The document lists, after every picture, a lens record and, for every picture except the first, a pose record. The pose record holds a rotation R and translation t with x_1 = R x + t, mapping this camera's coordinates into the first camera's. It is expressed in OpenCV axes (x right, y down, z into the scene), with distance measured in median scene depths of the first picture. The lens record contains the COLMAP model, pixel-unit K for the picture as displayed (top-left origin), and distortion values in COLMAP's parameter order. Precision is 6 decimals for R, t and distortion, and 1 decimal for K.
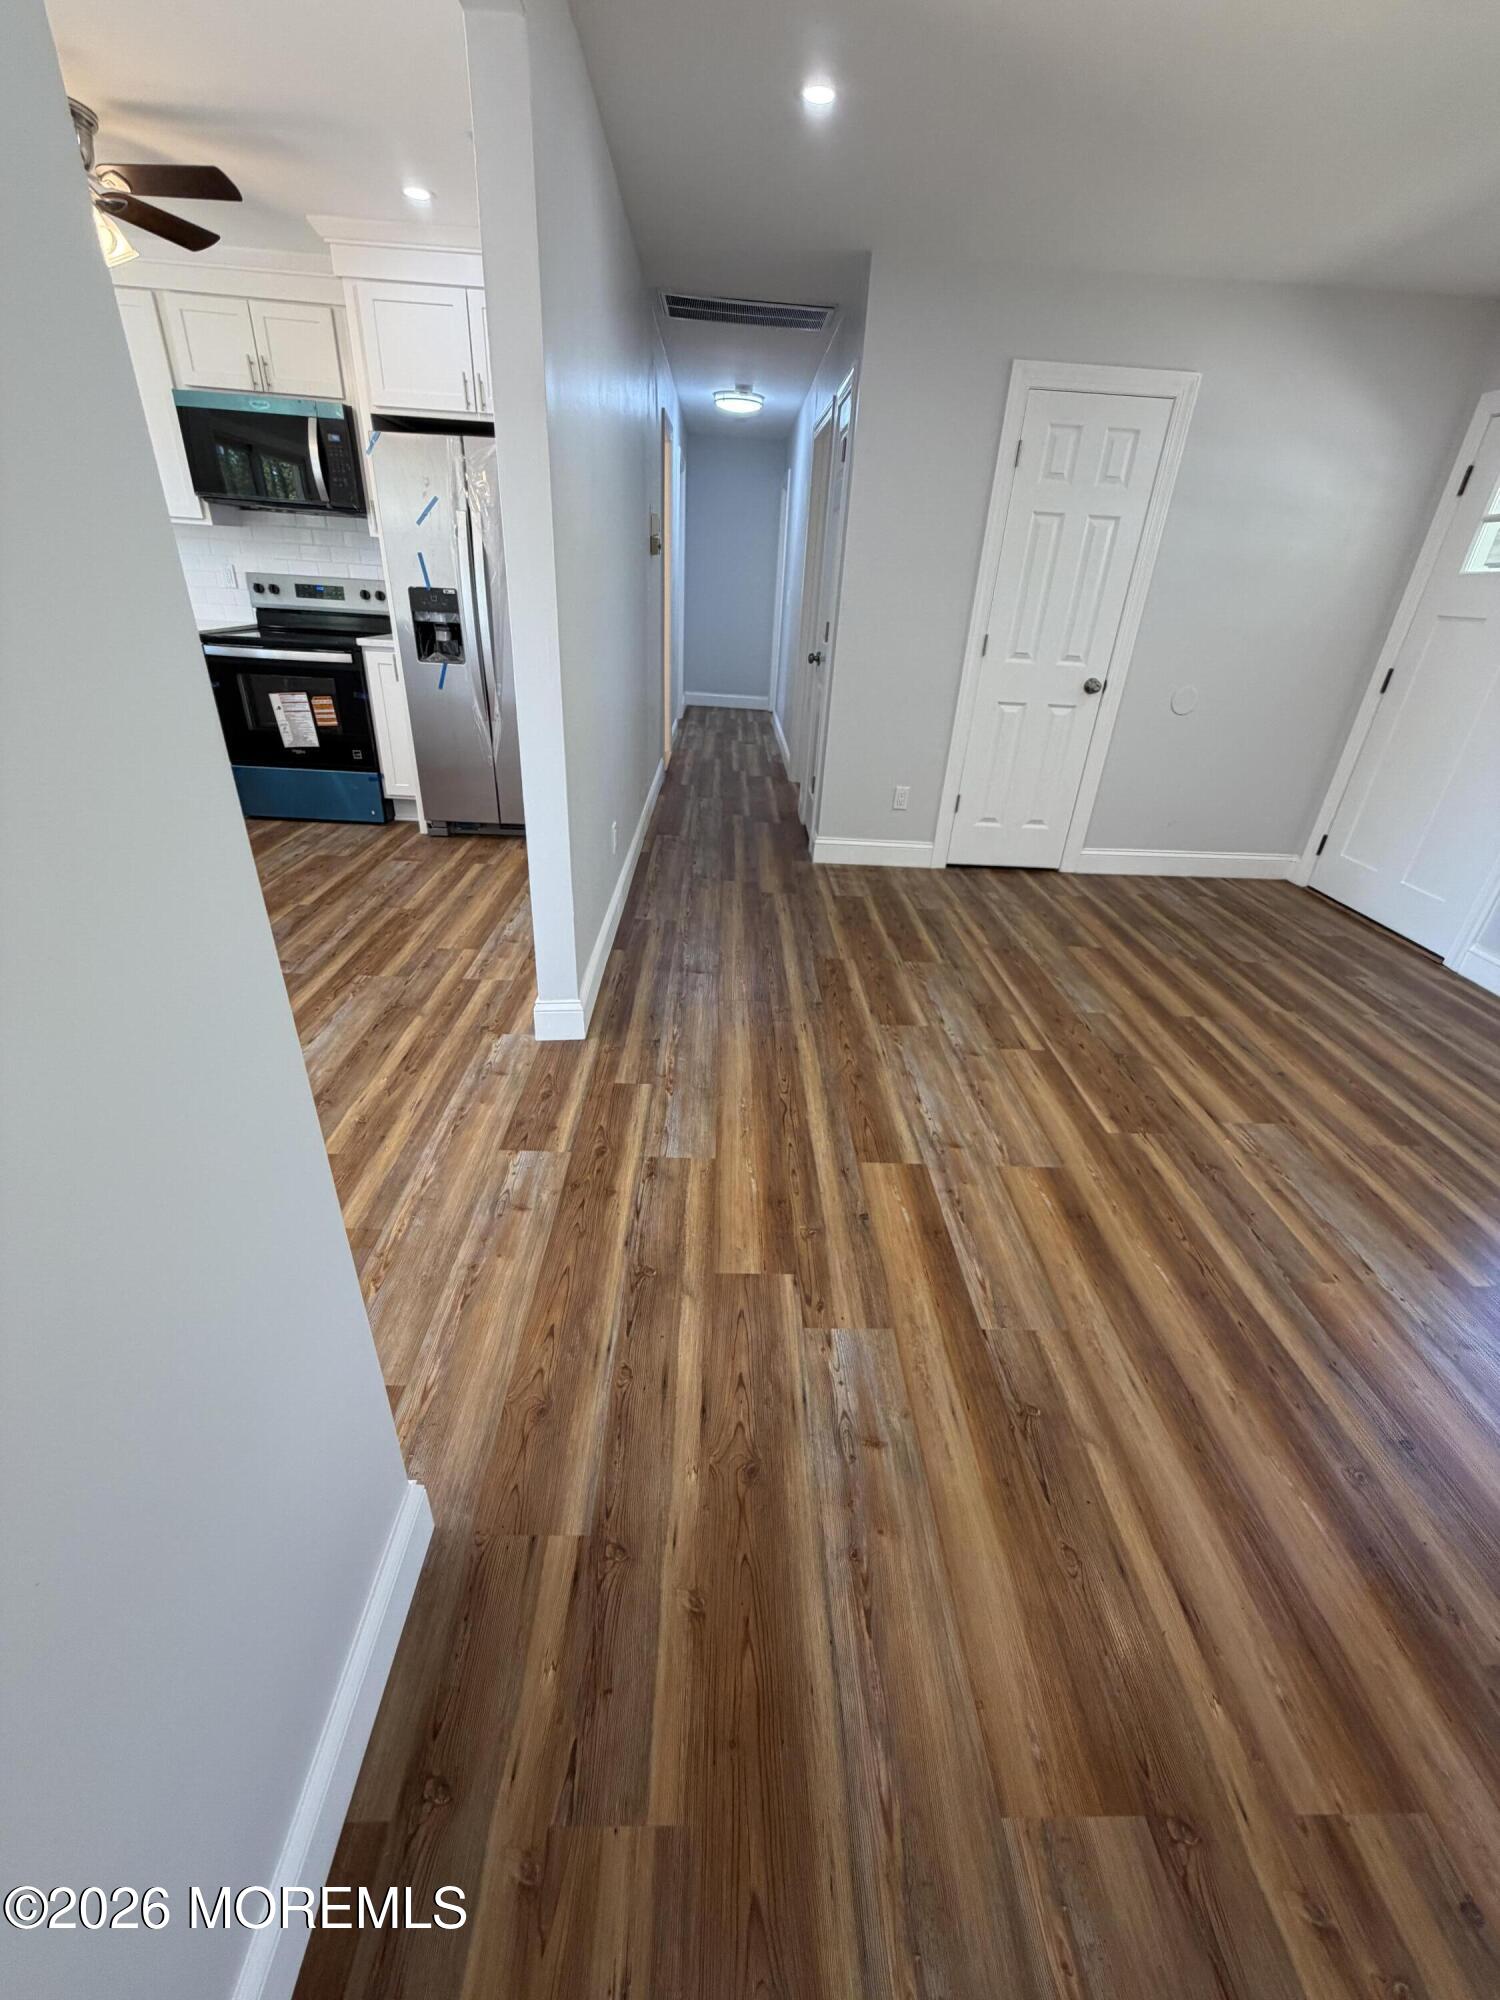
lens RADIAL K [[794.8, 0, 750.2], [0, 794.8, 995.6], [0, 0, 1]] dist [0.001175, -0.000656]
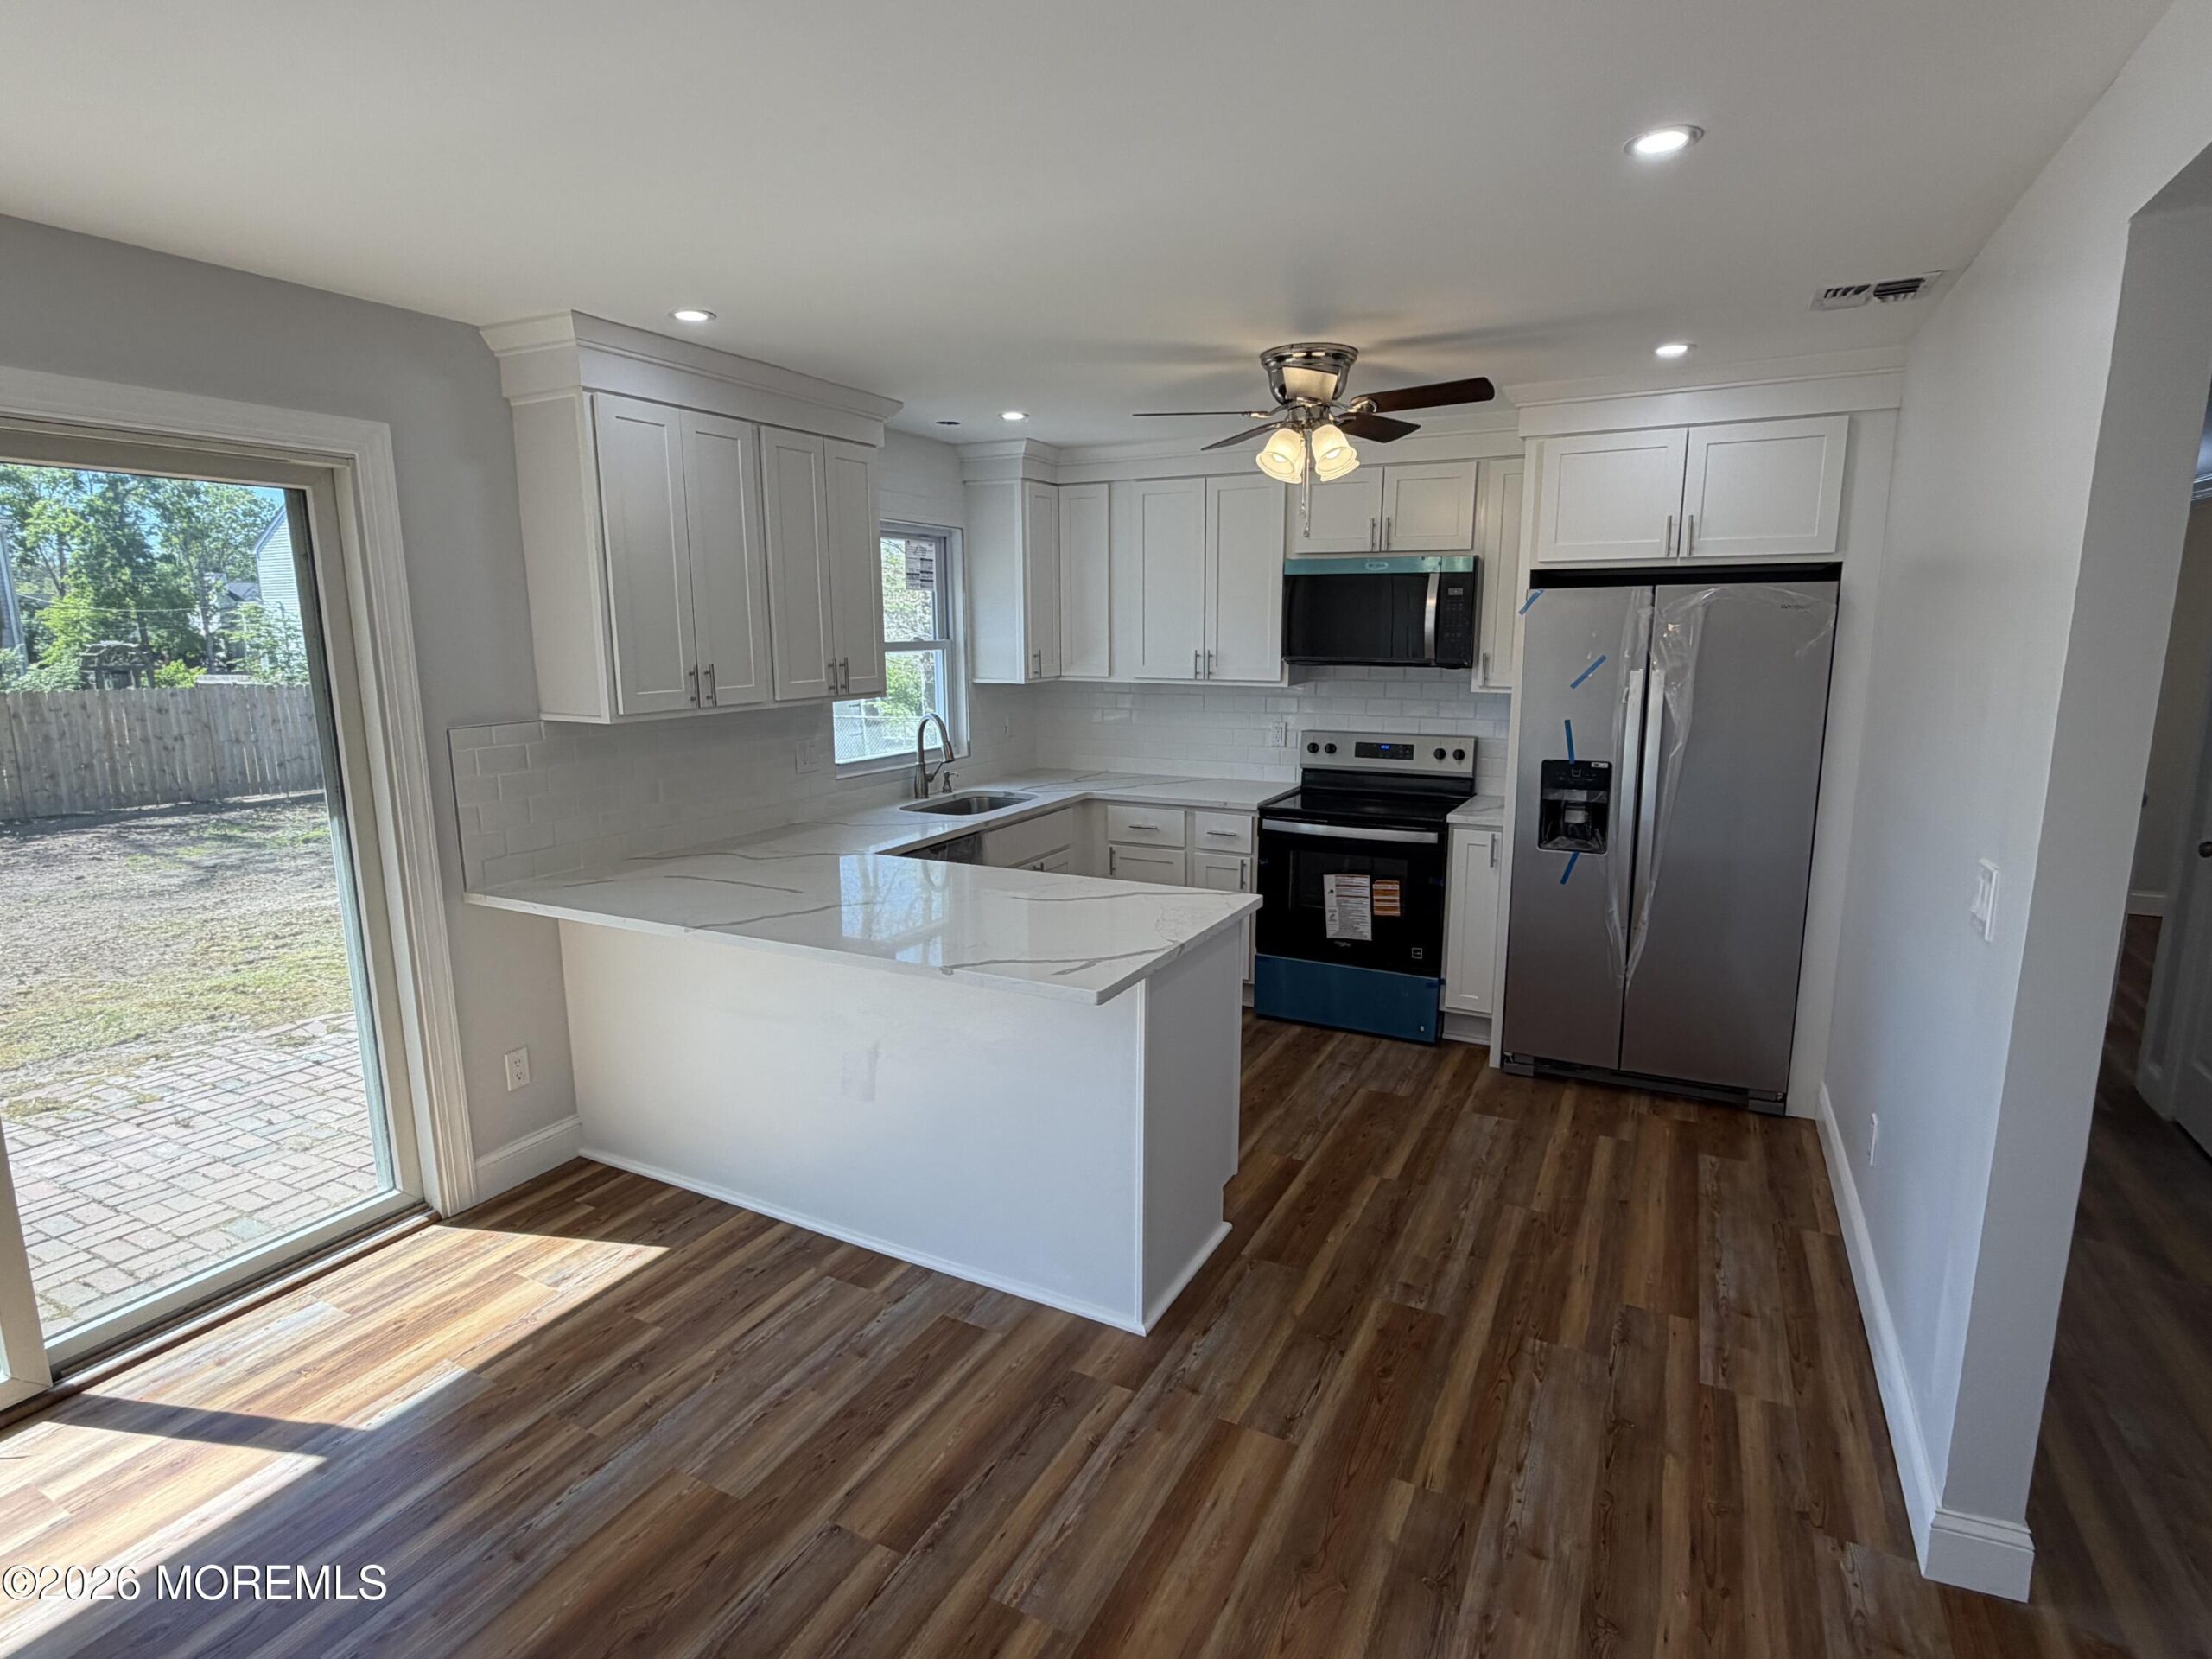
lens RADIAL K [[1121.0, 0, 1104.6], [0, 1121.0, 827.2], [0, 0, 1]] dist [0.000487, -0.000198]
pose [[0.872814, 0.025849, -0.487368, -0.302609], [-0.179768, 0.945415, -0.271799, -0.094296], [0.453739, 0.324843, 0.829818, -0.069379]]
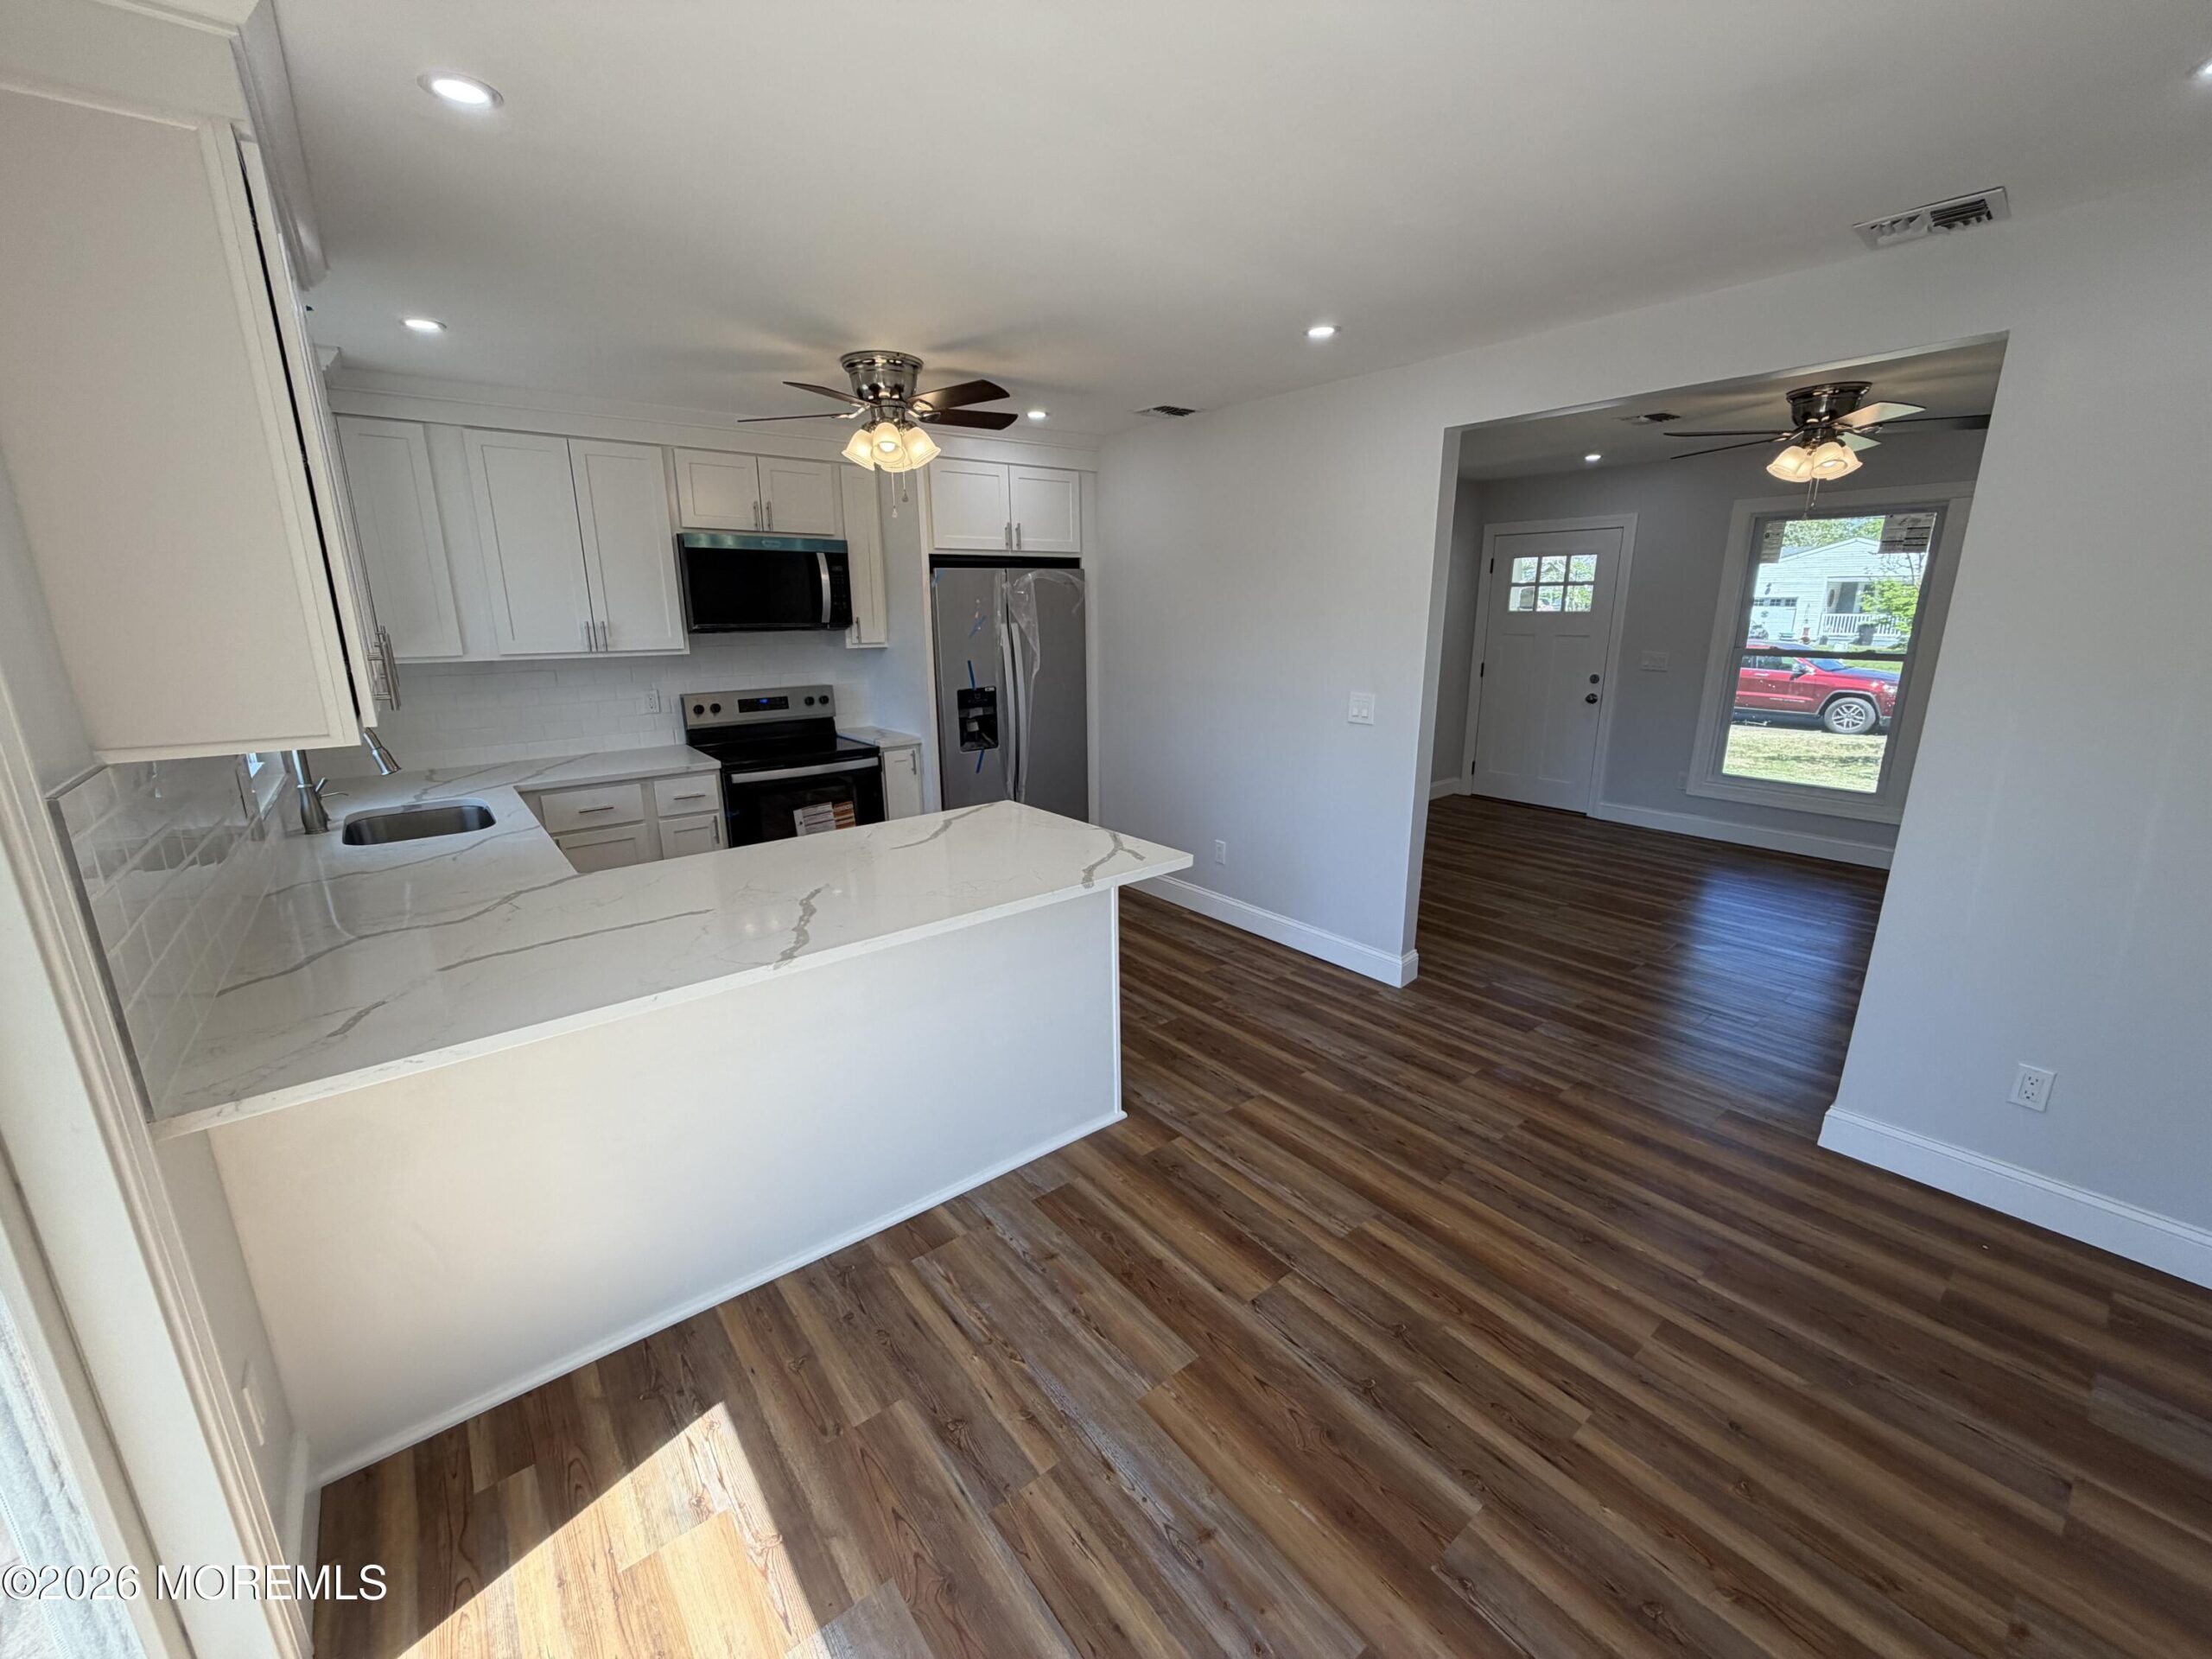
lens RADIAL K [[879.0, 0, 1101.4], [0, 879.0, 828.4], [0, 0, 1]] dist [0.001175, -0.000656]
pose [[0.801040, -0.211216, 0.560110, -1.100356], [0.327889, 0.937648, -0.115345, -0.146464], [-0.500823, 0.276050, 0.820349, -0.041082]]
